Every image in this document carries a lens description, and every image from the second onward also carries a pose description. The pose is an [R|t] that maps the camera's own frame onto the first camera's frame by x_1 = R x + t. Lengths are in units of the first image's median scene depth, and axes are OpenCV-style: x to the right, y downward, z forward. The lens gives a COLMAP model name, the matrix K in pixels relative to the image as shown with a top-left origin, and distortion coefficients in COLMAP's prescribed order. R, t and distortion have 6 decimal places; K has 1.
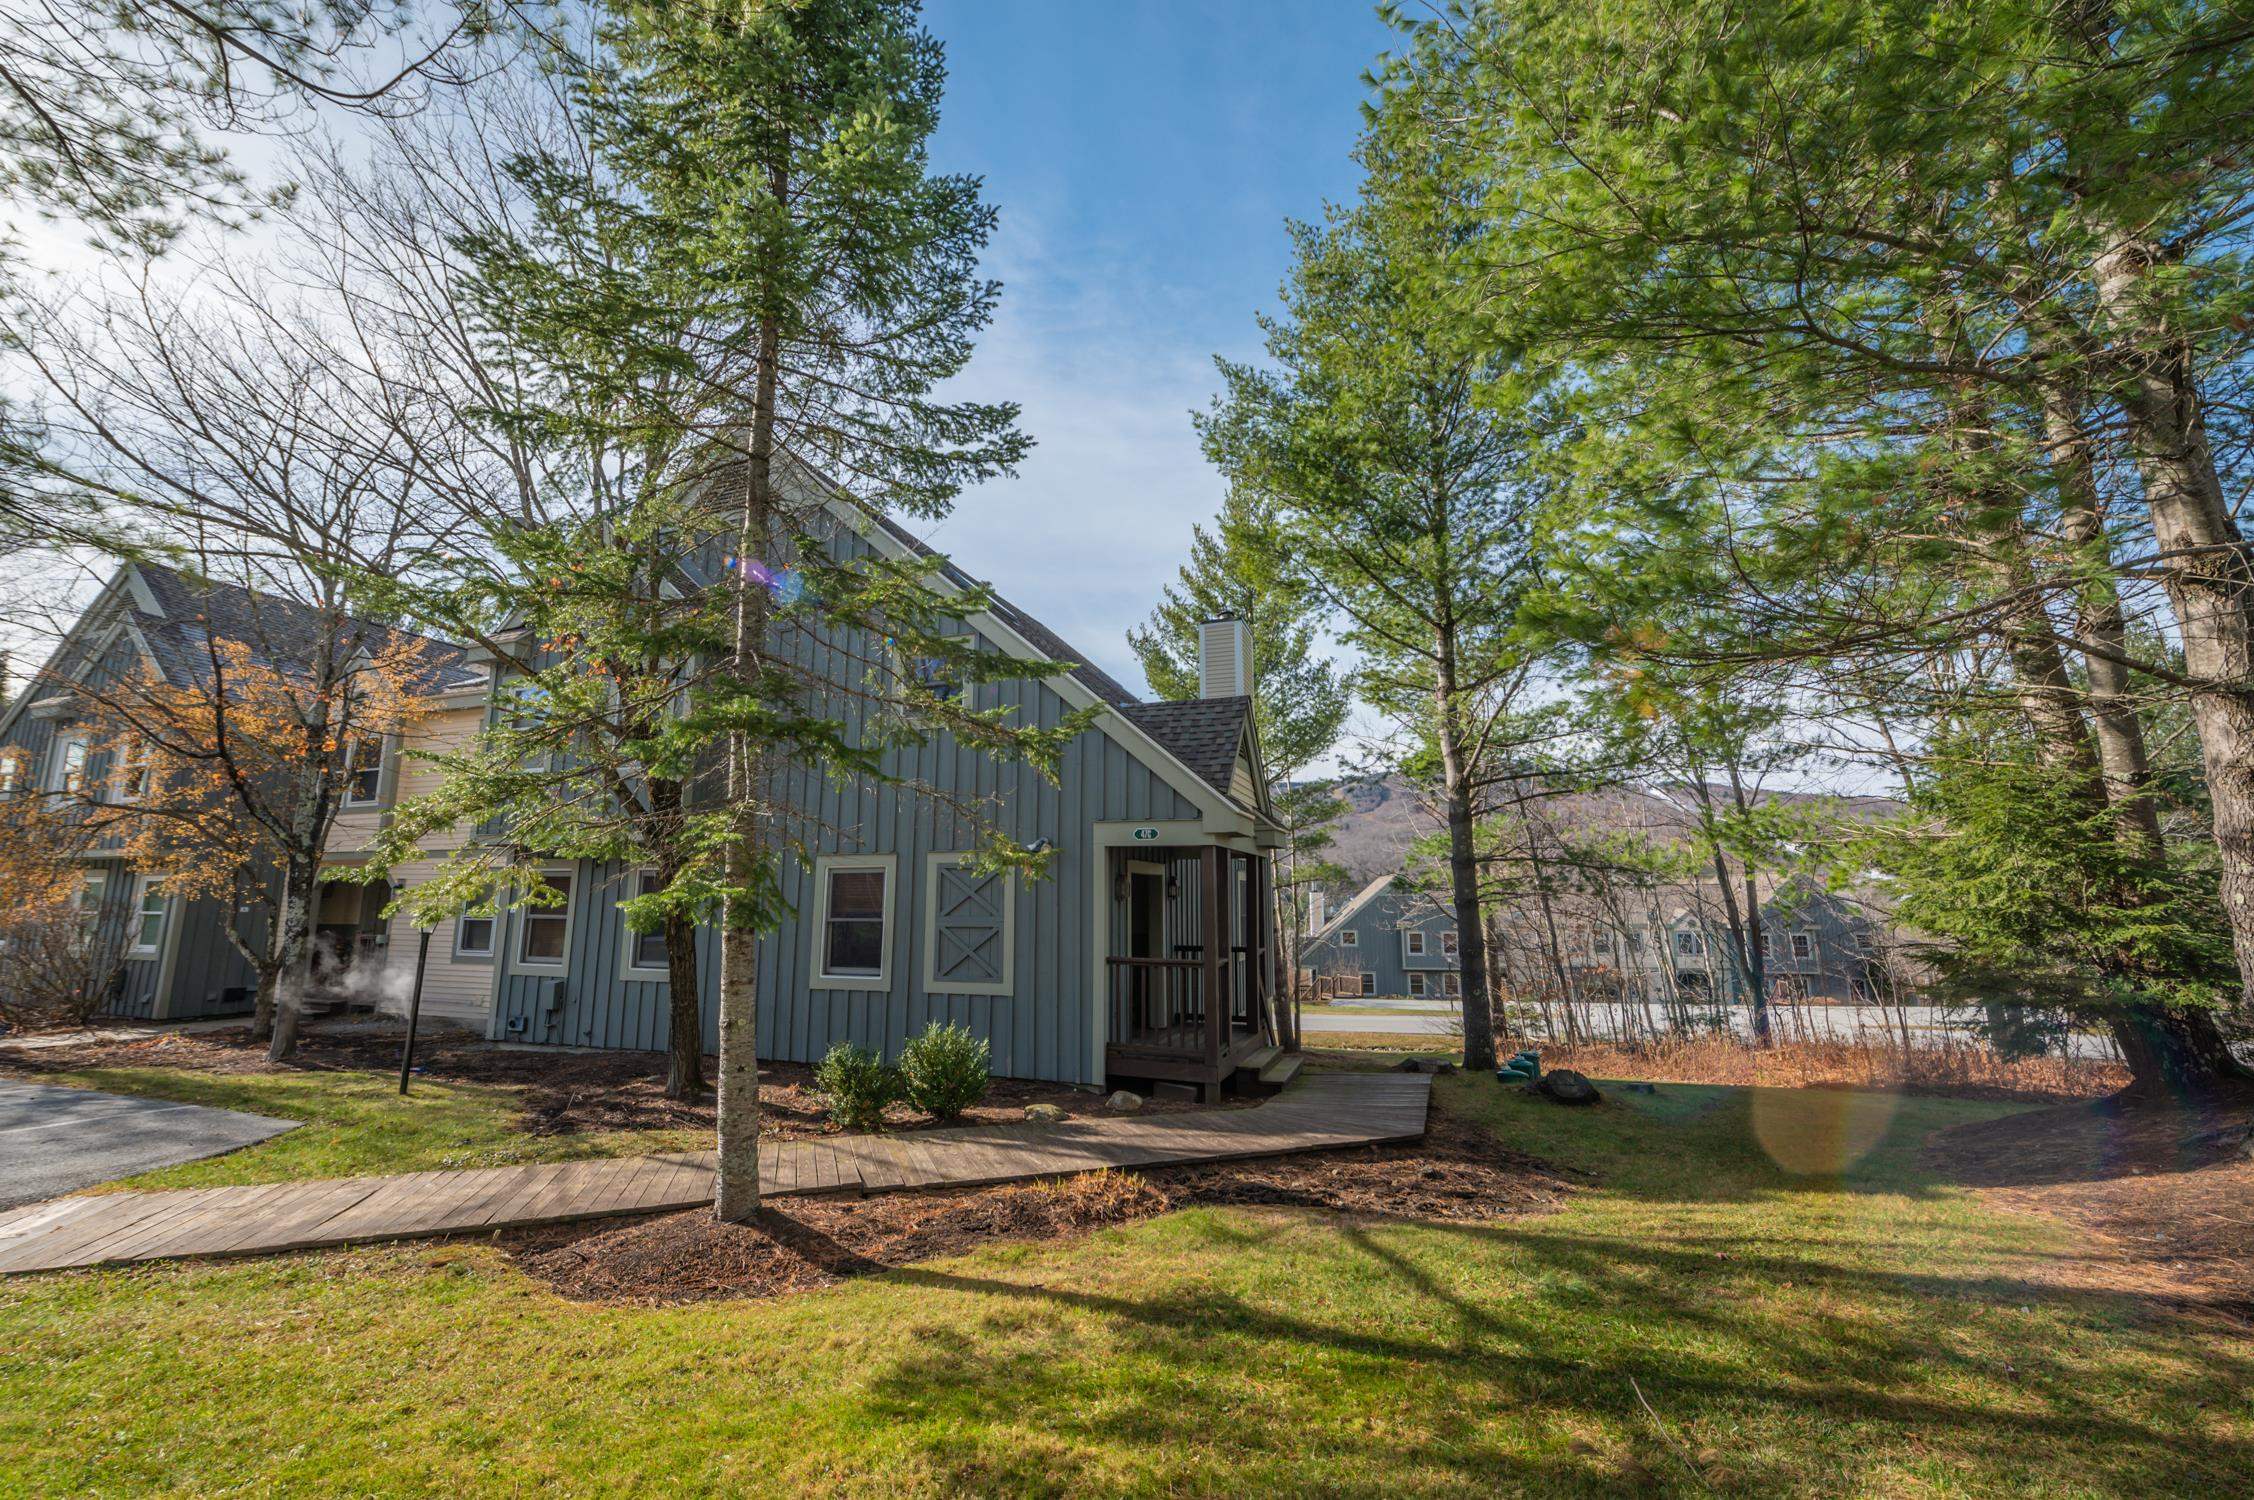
lens RADIAL K [[897.1, 0, 1119.1], [0, 897.1, 747.7], [0, 0, 1]] dist [-0.011053, 0.000648]
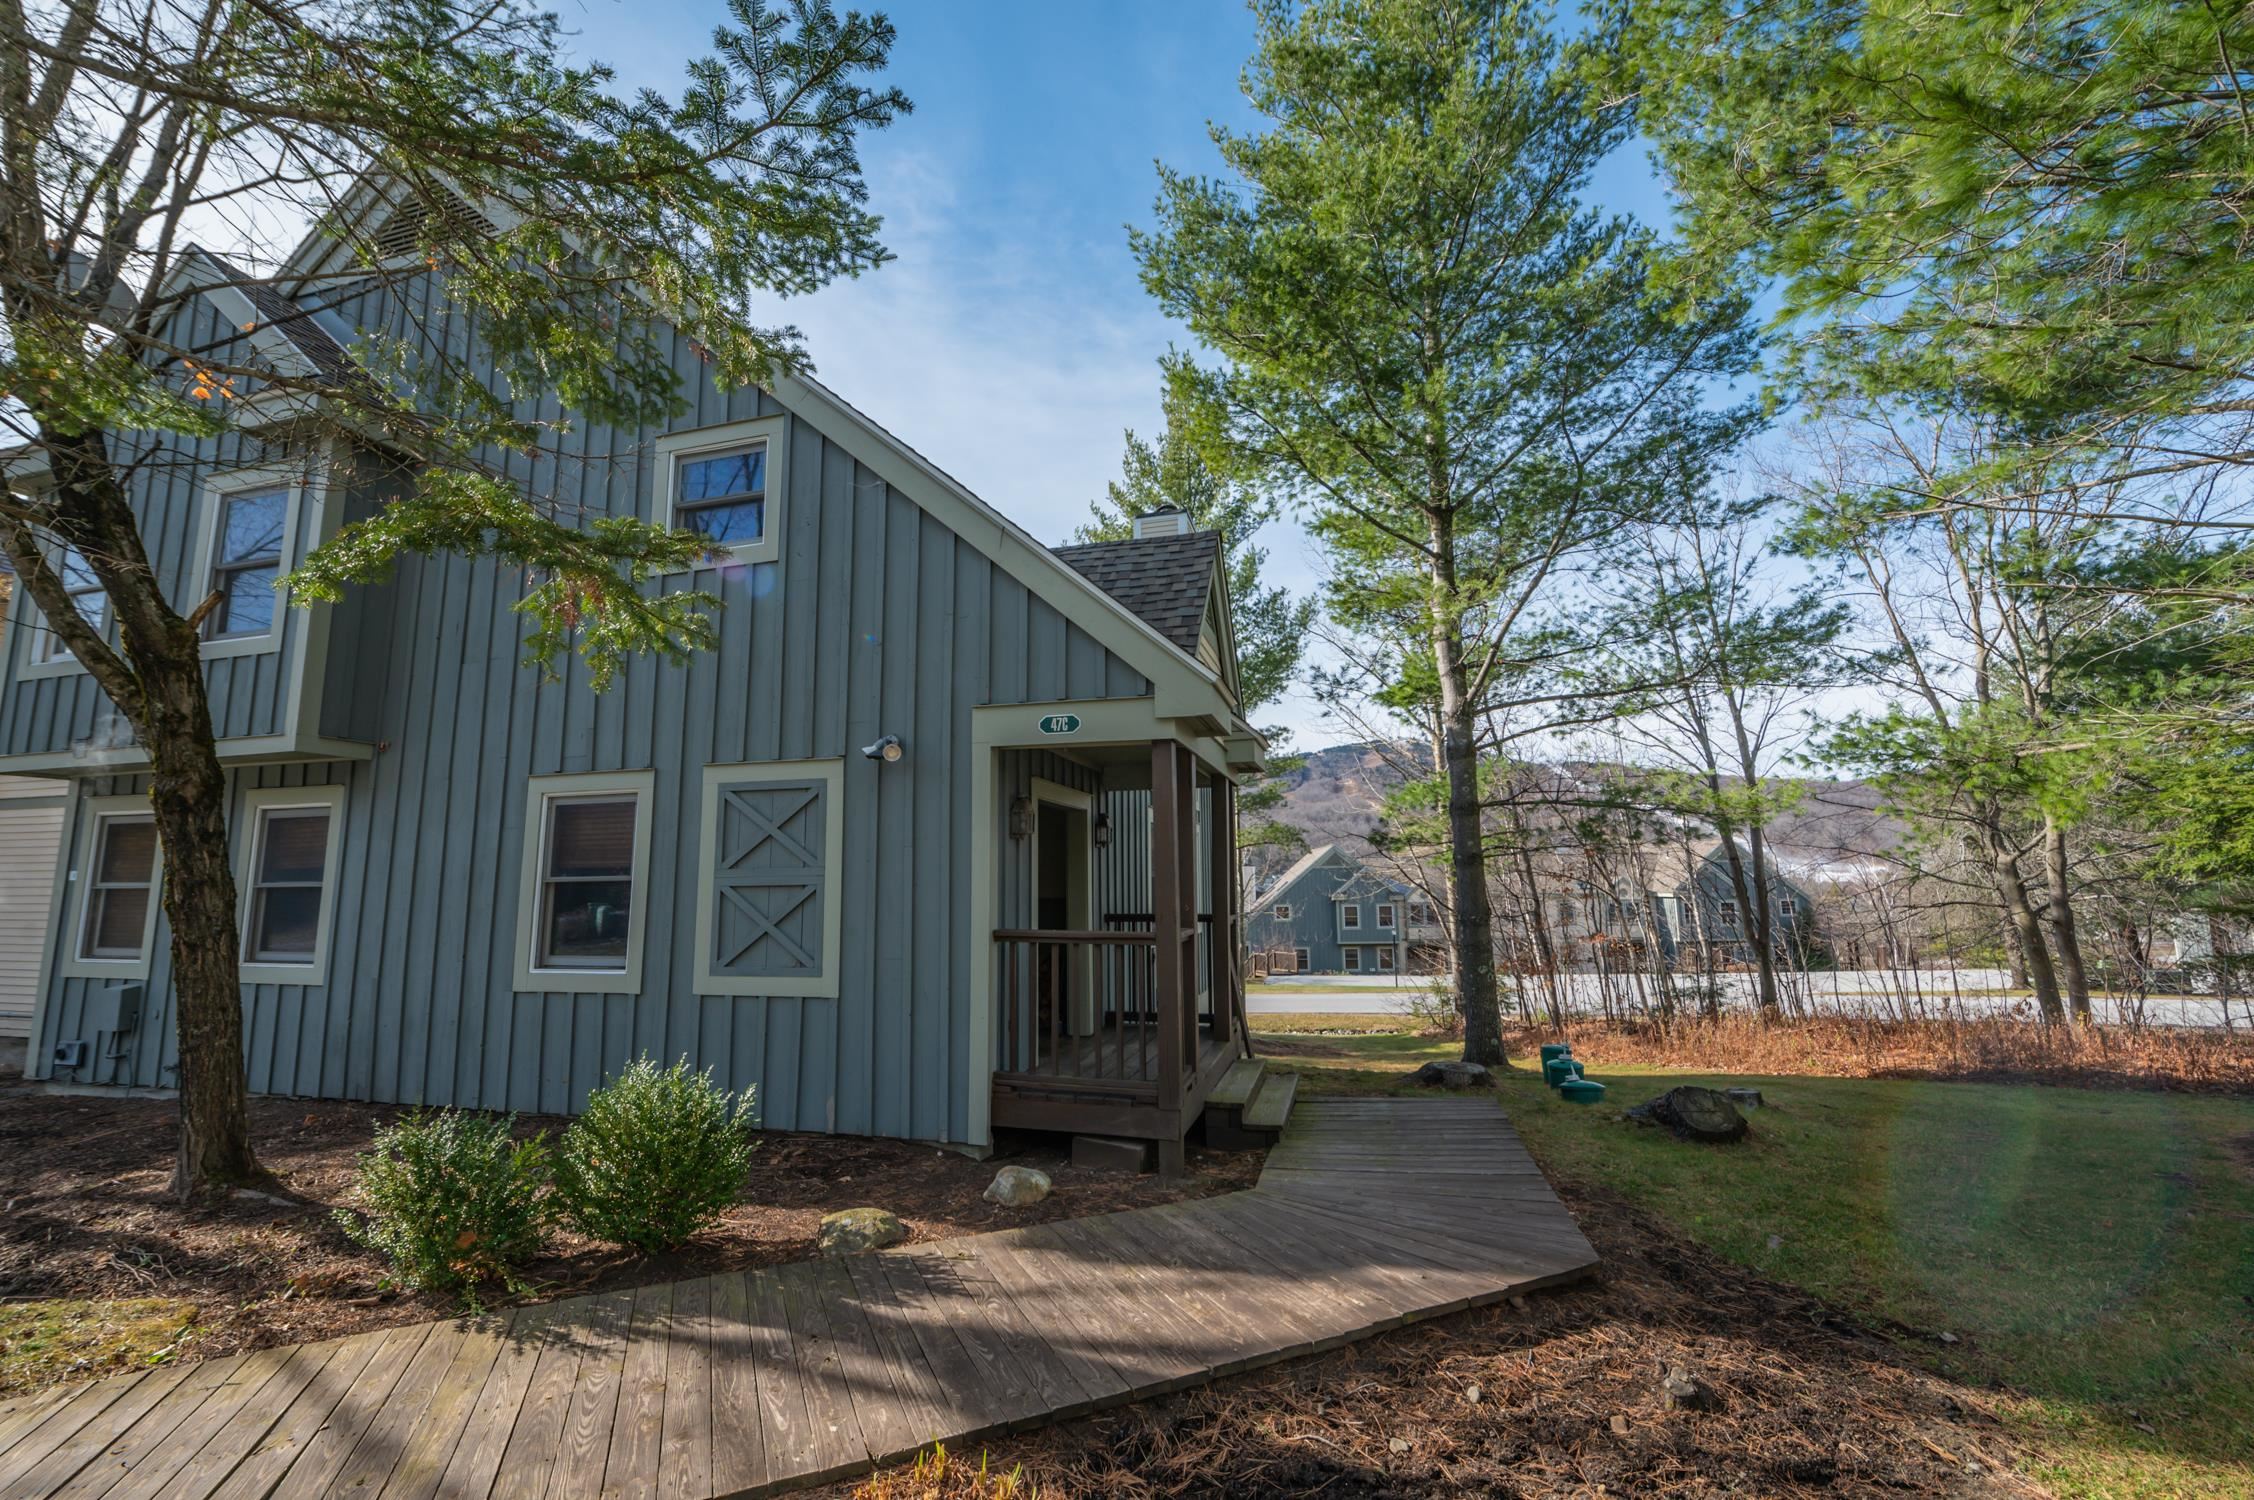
lens RADIAL K [[897.1, 0, 1133.4], [0, 897.1, 754.6], [0, 0, 1]] dist [-0.011053, 0.000648]
pose [[0.995181, 0.000634, 0.098054, 0.015791], [-0.003469, 0.999581, 0.028752, 0.076542], [-0.097994, -0.028954, 0.994766, 0.309173]]
